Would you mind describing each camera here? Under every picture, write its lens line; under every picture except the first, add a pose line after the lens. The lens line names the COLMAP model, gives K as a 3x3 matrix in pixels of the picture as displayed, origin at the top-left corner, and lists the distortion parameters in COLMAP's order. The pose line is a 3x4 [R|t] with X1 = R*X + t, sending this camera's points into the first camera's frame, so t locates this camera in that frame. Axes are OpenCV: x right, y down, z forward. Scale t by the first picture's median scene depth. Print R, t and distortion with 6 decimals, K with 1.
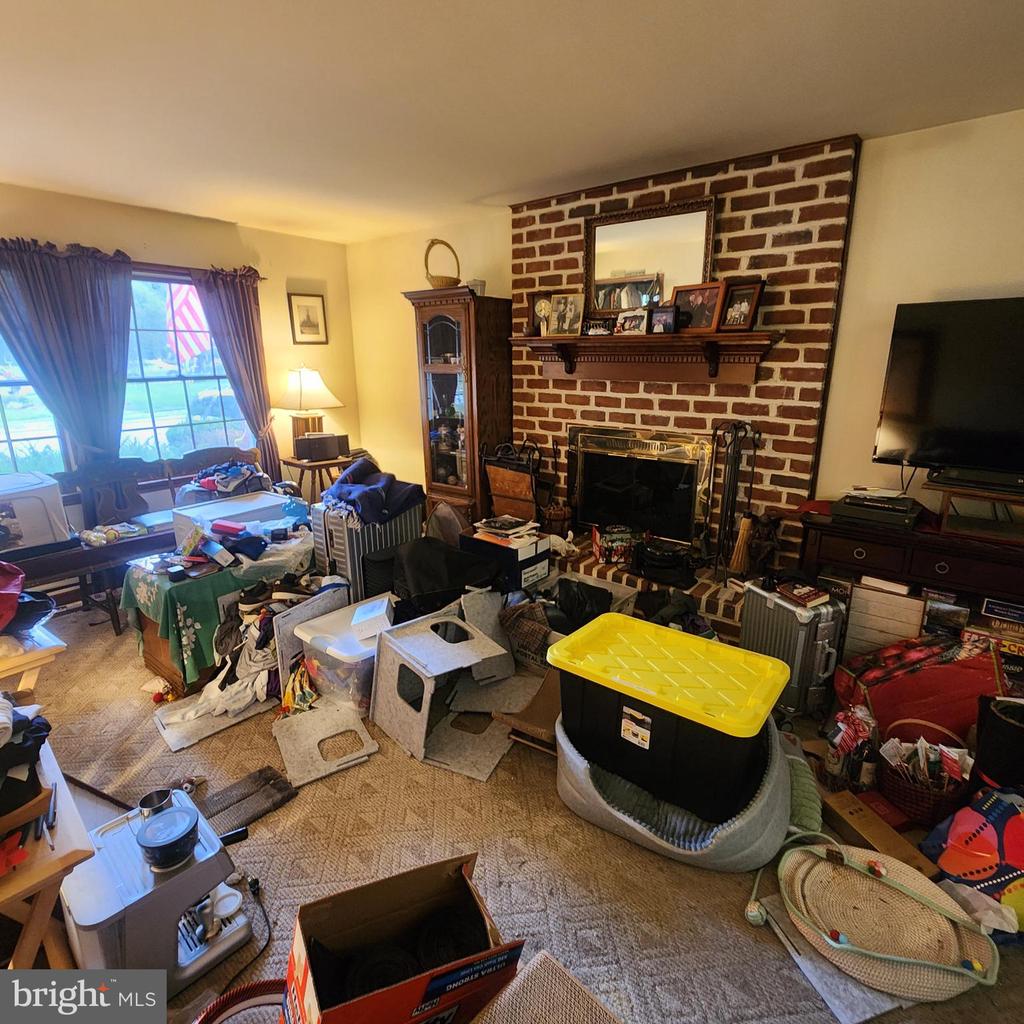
lens RADIAL K [[596.9, 0, 532.0], [0, 596.9, 510.8], [0, 0, 1]] dist [-0.001929, -0.000550]
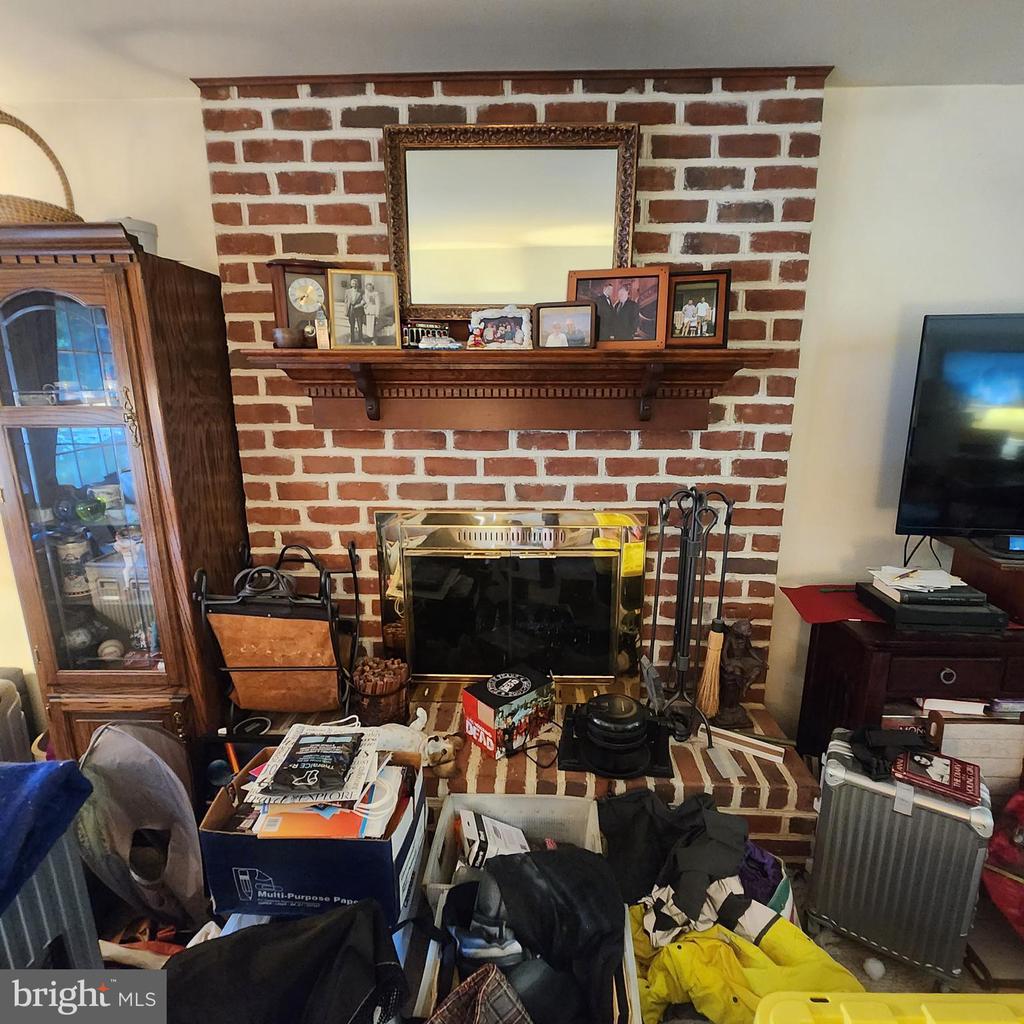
lens RADIAL K [[555.6, 0, 521.3], [0, 555.6, 502.9], [0, 0, 1]] dist [0.002865, -0.002037]
pose [[0.809341, -0.121828, 0.574566, -0.134836], [0.146947, 0.989141, 0.002741, -0.145927], [-0.568660, 0.082213, 0.818454, 0.552744]]
